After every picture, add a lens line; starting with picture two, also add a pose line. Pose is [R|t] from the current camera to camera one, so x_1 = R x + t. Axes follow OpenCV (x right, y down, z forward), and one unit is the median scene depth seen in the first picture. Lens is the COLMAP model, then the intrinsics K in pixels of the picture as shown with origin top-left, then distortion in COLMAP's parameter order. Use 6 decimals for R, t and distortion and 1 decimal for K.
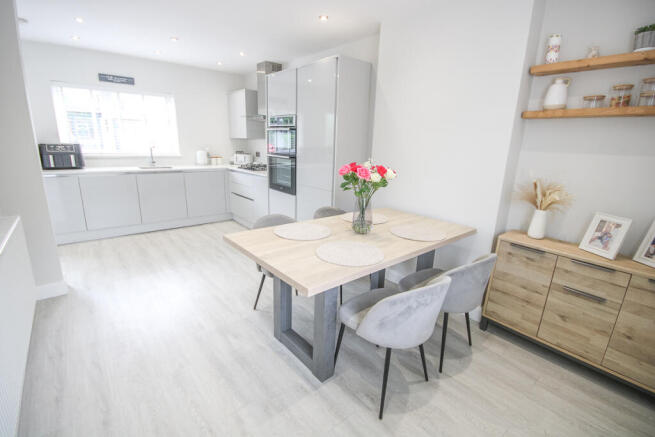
lens RADIAL K [[304.8, 0, 329.7], [0, 304.8, 218.3], [0, 0, 1]] dist [-0.003149, -0.000661]
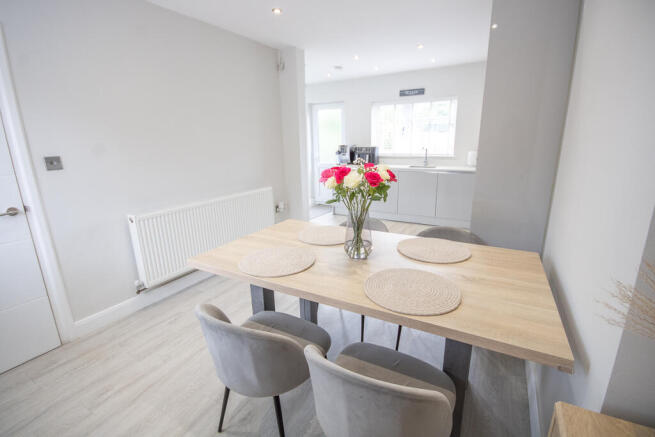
lens RADIAL K [[304.8, 0, 326.1], [0, 304.8, 217.9], [0, 0, 1]] dist [-0.003149, -0.000661]
pose [[0.353702, 0.191415, -0.915563, 0.367737], [-0.200767, 0.971559, 0.125561, -0.057015], [0.913558, 0.139404, 0.382072, 0.292708]]
